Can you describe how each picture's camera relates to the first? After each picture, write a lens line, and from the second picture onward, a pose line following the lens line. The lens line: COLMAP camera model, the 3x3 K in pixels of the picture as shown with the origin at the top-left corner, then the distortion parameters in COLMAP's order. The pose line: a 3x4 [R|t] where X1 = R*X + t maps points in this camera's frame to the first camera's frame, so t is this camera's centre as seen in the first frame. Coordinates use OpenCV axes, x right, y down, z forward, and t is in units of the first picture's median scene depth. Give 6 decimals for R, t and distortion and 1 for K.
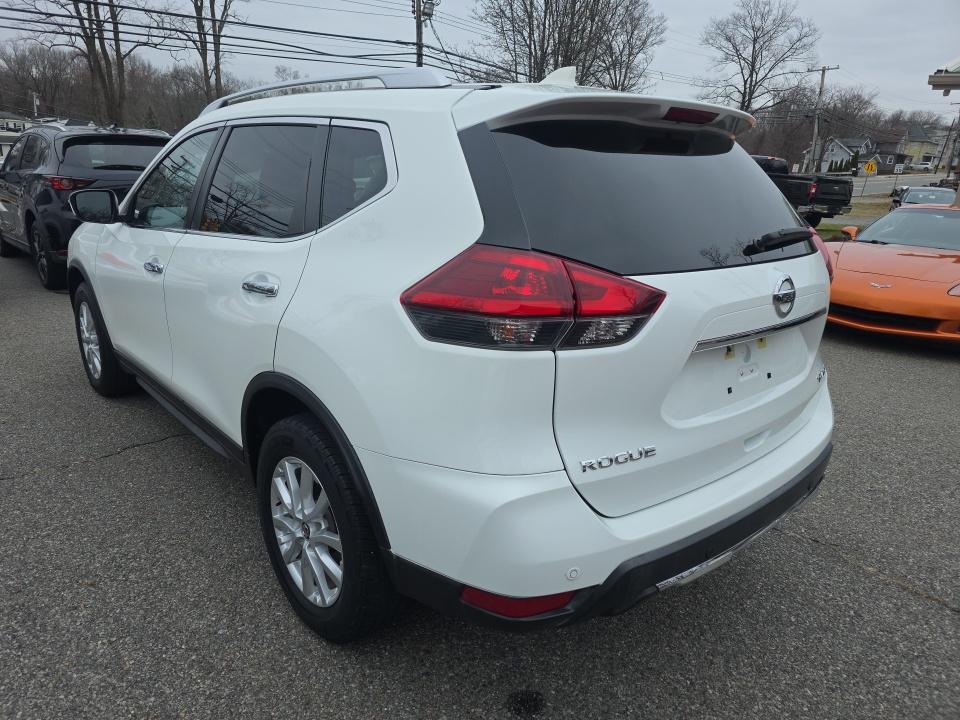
lens RADIAL K [[685.9, 0, 482.7], [0, 685.9, 355.1], [0, 0, 1]] dist [0.054440, -0.047408]
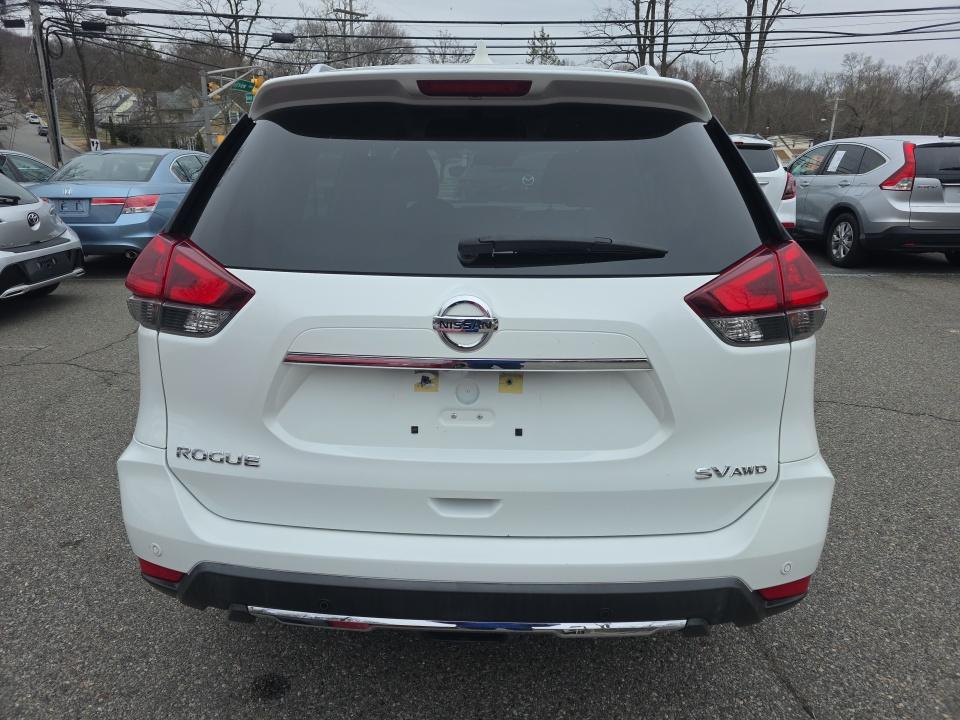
lens RADIAL K [[685.9, 0, 482.7], [0, 685.9, 355.1], [0, 0, 1]] dist [0.054440, -0.047408]
pose [[0.705551, 0.171207, -0.687667, 0.103054], [-0.171288, 0.982806, 0.068944, -0.011223], [0.687647, 0.069146, 0.722745, 0.051157]]
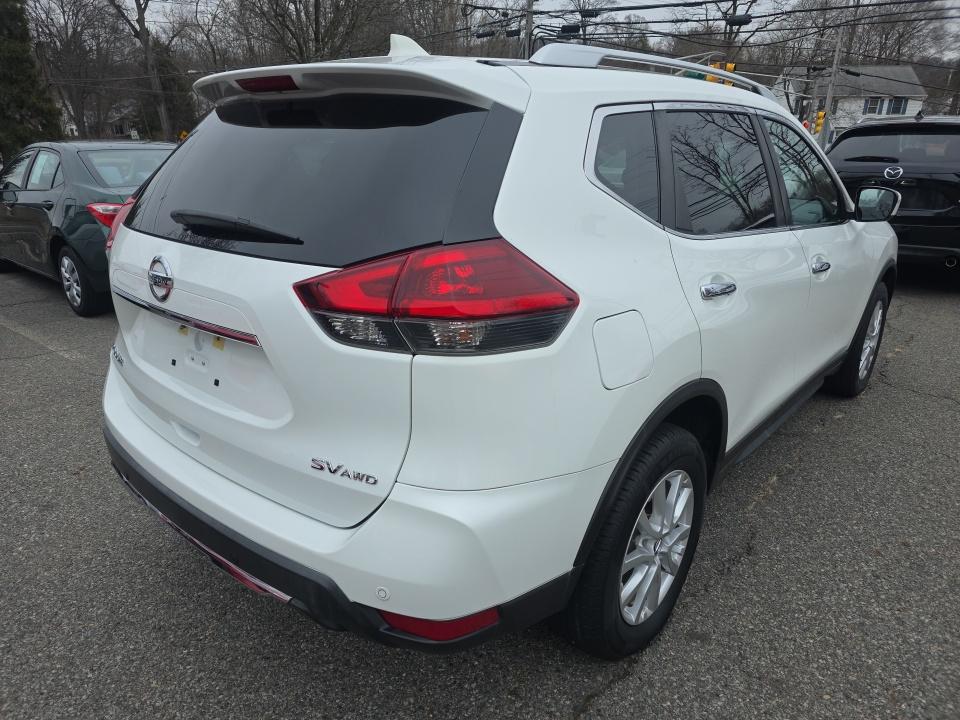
lens RADIAL K [[687.1, 0, 480.0], [0, 687.1, 360.0], [0, 0, 1]] dist [0.055046, 0.000627]
pose [[0.077081, 0.276125, -0.958026, 0.146878], [-0.277764, 0.928790, 0.245350, -0.034548], [0.957552, 0.247193, 0.148290, 0.136919]]
